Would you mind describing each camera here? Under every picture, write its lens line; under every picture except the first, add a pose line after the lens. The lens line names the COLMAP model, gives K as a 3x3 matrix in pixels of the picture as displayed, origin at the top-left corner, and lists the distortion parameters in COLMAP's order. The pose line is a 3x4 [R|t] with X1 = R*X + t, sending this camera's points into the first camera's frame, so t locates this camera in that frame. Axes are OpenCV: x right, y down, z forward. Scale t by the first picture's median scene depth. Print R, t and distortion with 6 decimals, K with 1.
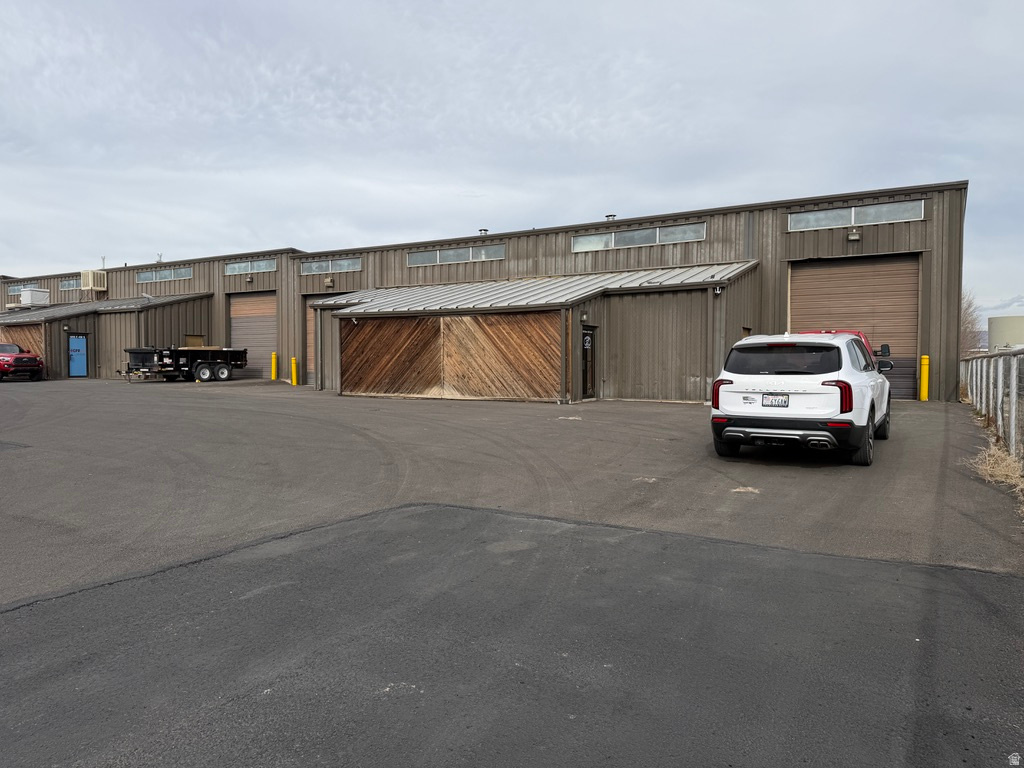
lens RADIAL K [[721.3, 0, 516.3], [0, 721.3, 384.1], [0, 0, 1]] dist [0.094857, -0.132790]
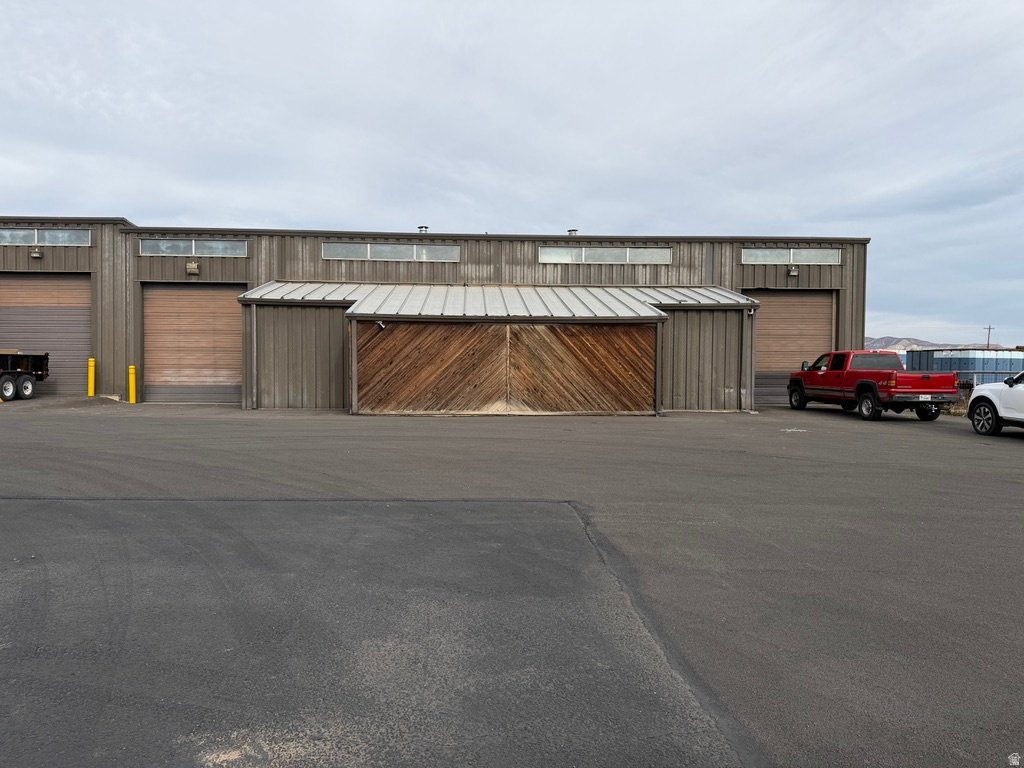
lens RADIAL K [[721.7, 0, 512.0], [0, 721.7, 384.0], [0, 0, 1]] dist [0.108664, -0.170012]
pose [[0.826362, -0.006233, 0.563104, -0.555181], [0.012528, 0.999895, -0.007318, -0.010744], [-0.563000, 0.013102, 0.826353, 0.226976]]
